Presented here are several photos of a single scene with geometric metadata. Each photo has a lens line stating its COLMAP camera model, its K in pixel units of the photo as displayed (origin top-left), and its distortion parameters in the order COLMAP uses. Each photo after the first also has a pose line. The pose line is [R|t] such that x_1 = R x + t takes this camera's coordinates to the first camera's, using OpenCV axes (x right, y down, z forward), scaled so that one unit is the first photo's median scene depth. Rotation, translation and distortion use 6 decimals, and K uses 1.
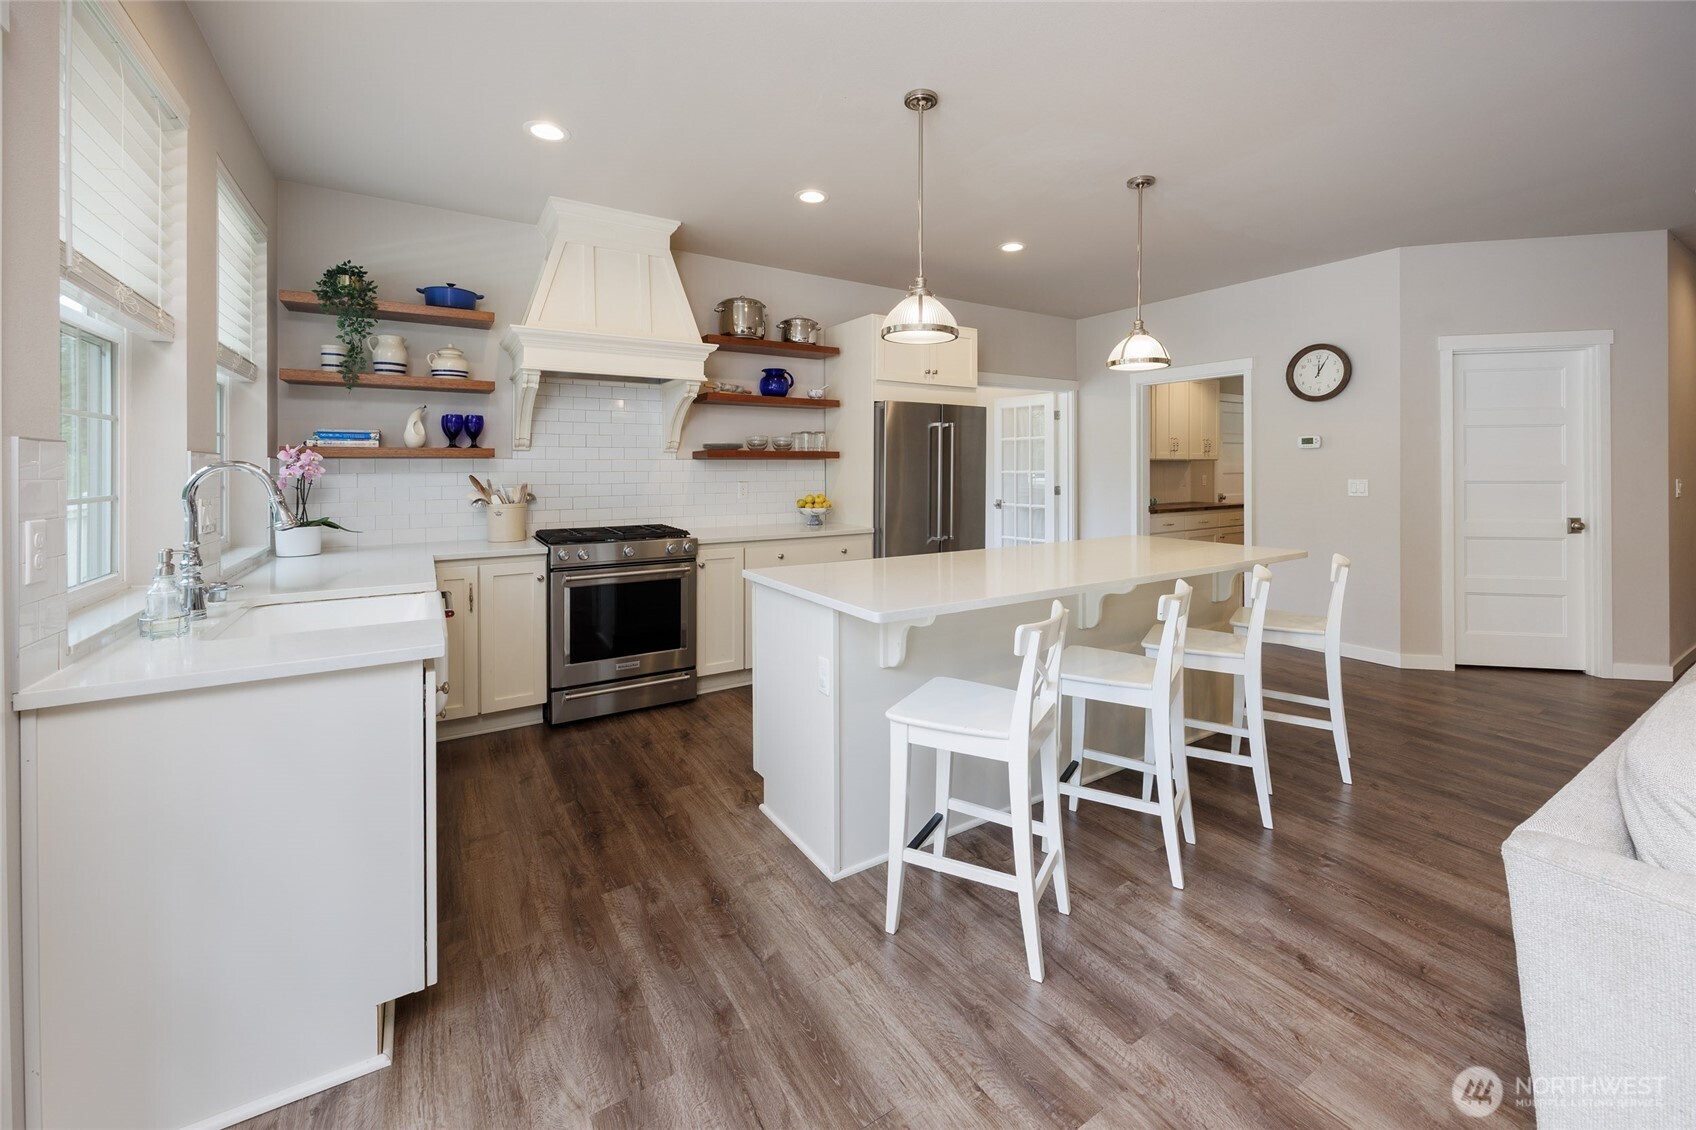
lens RADIAL K [[678.6, 0, 855.3], [0, 678.6, 553.2], [0, 0, 1]] dist [-0.001933, -0.000234]
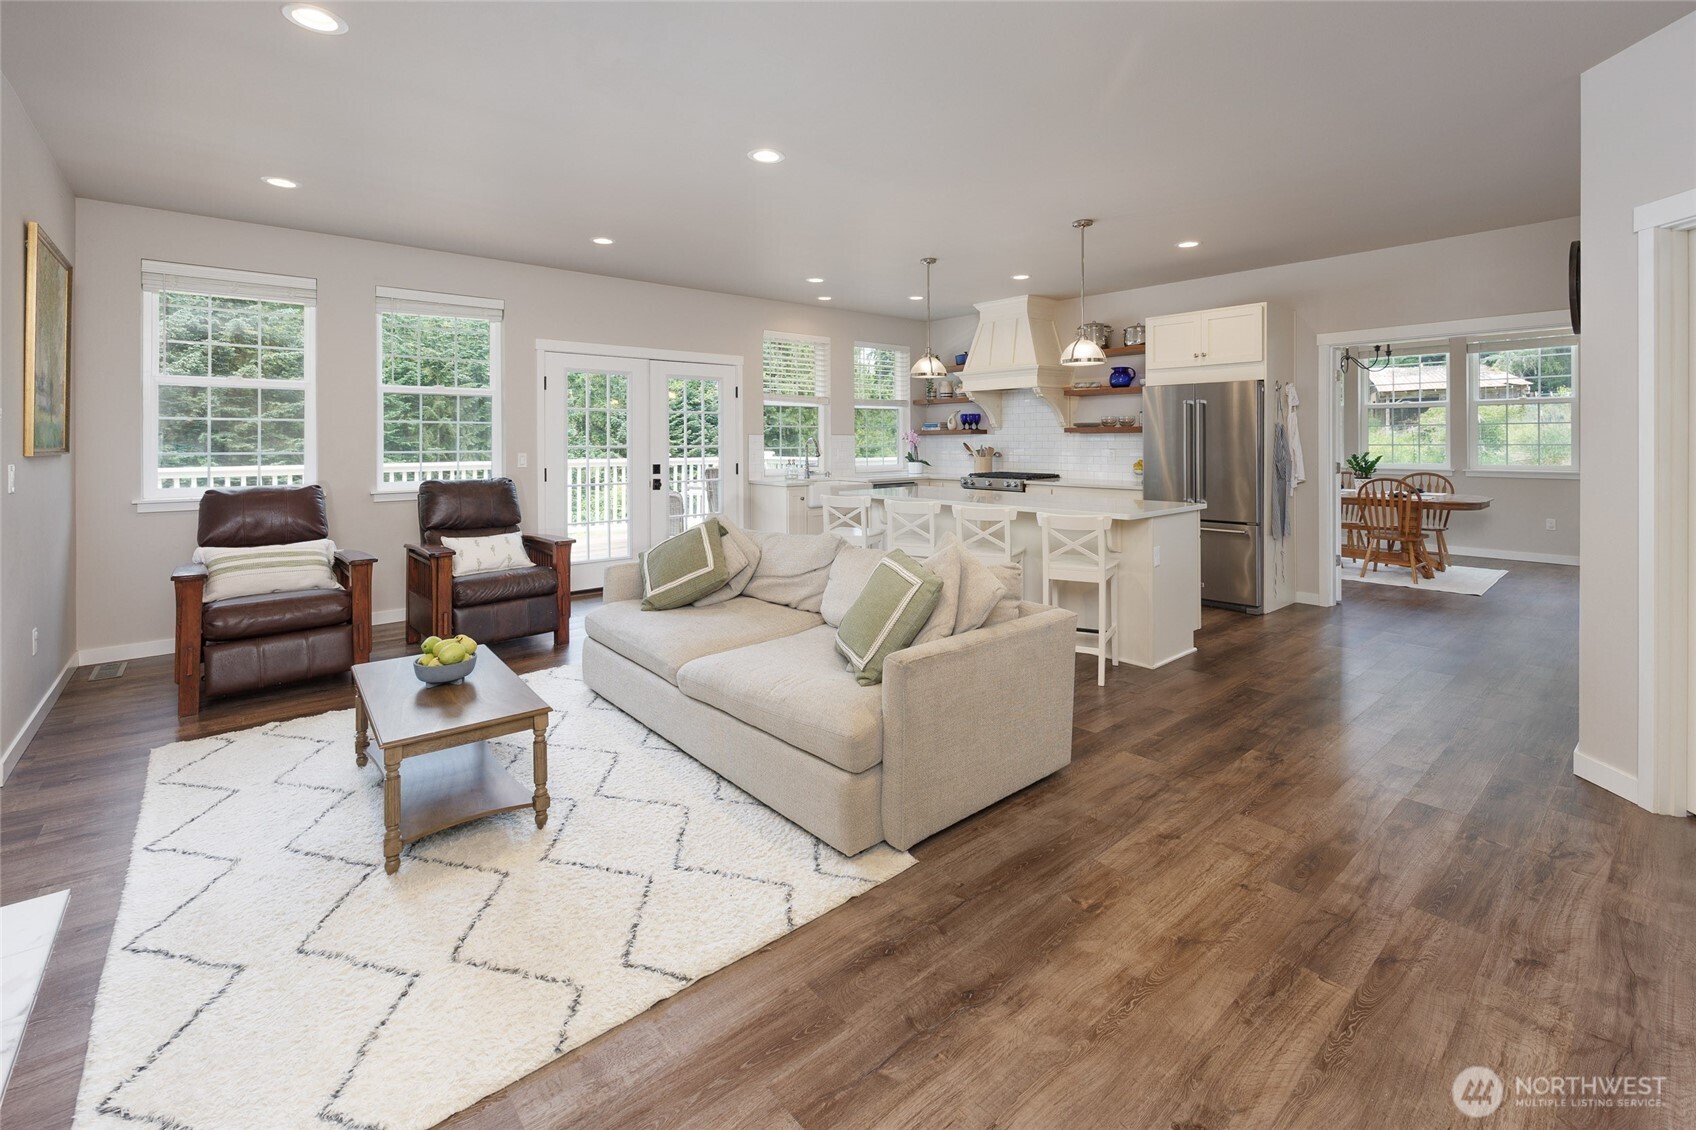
lens RADIAL K [[710.9, 0, 848.7], [0, 710.9, 558.0], [0, 0, 1]] dist [-0.000028, 0.000143]
pose [[0.143274, 0.166505, -0.975576, 1.531148], [-0.116249, 0.981753, 0.150487, -0.049948], [0.982832, 0.091849, 0.160016, 0.305720]]
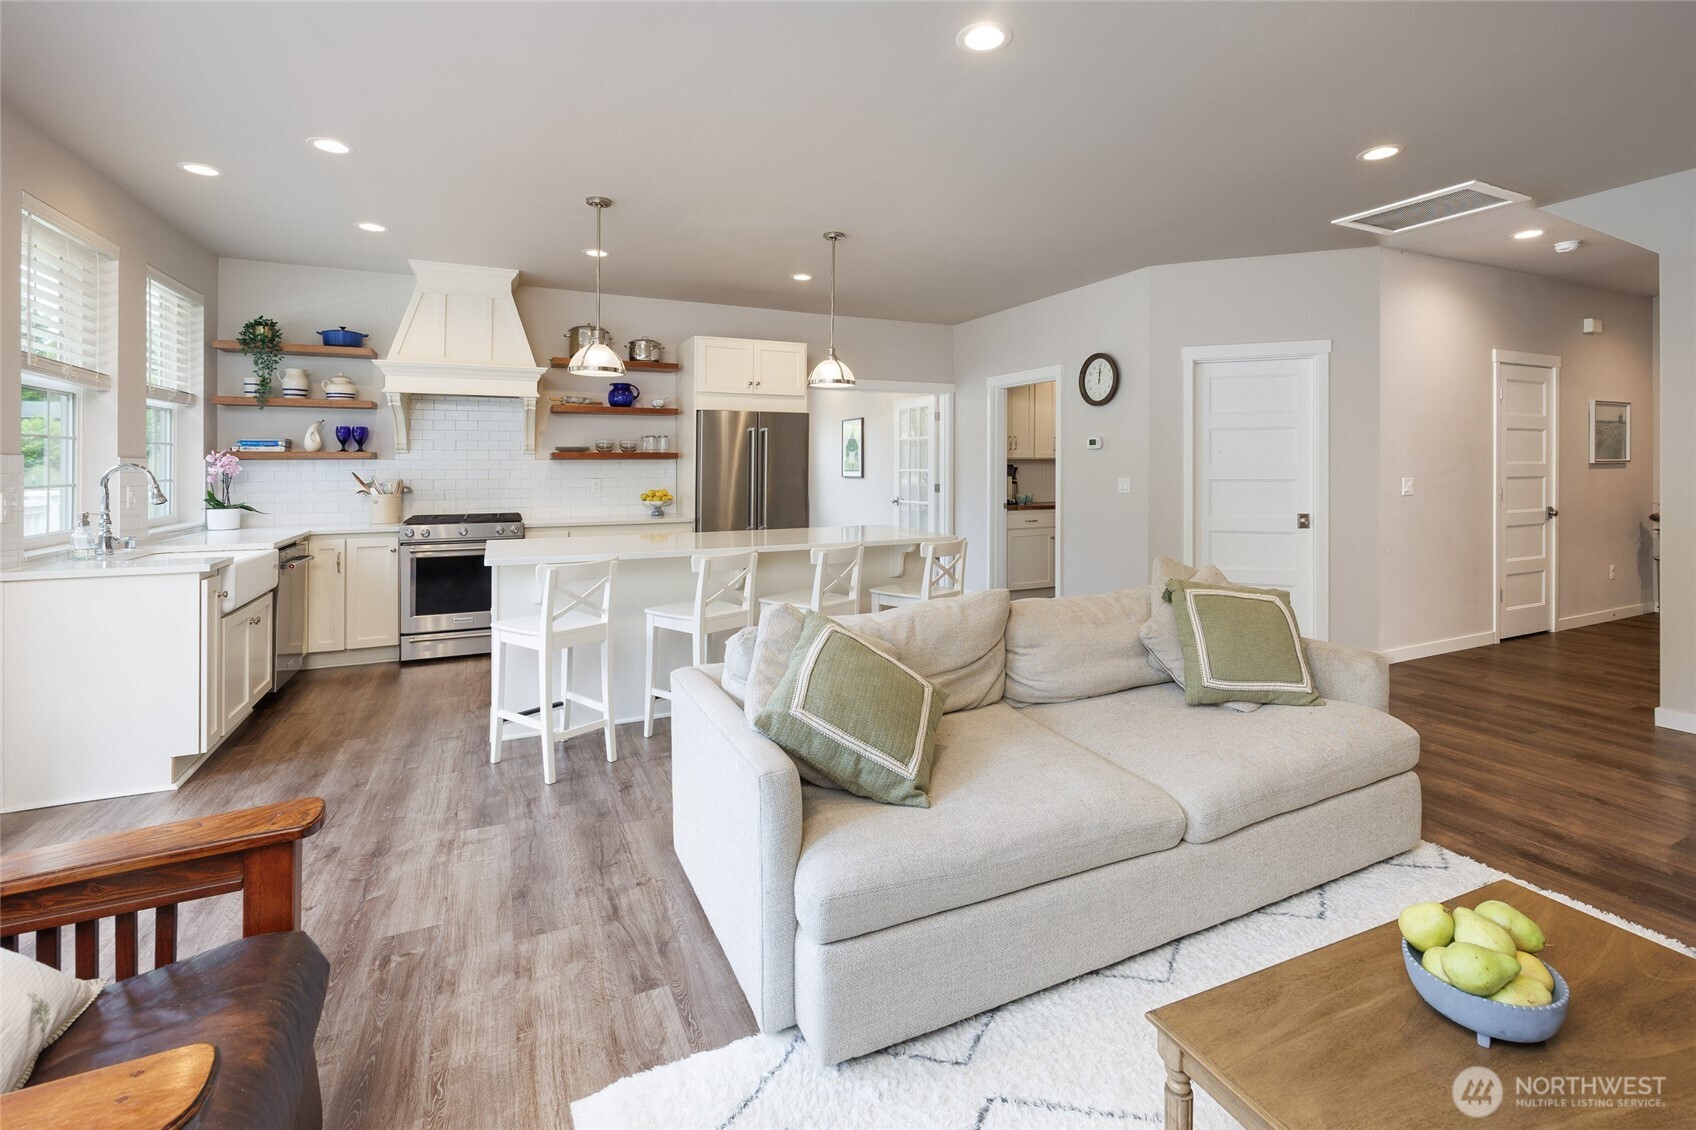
lens RADIAL K [[760.4, 0, 848.0], [0, 760.4, 565.0], [0, 0, 1]] dist [0.000082, 0.000522]
pose [[0.991417, 0.017664, -0.129542, 0.555743], [-0.016992, 0.999836, 0.006296, 0.038053], [0.129632, -0.004041, 0.991554, -0.328313]]
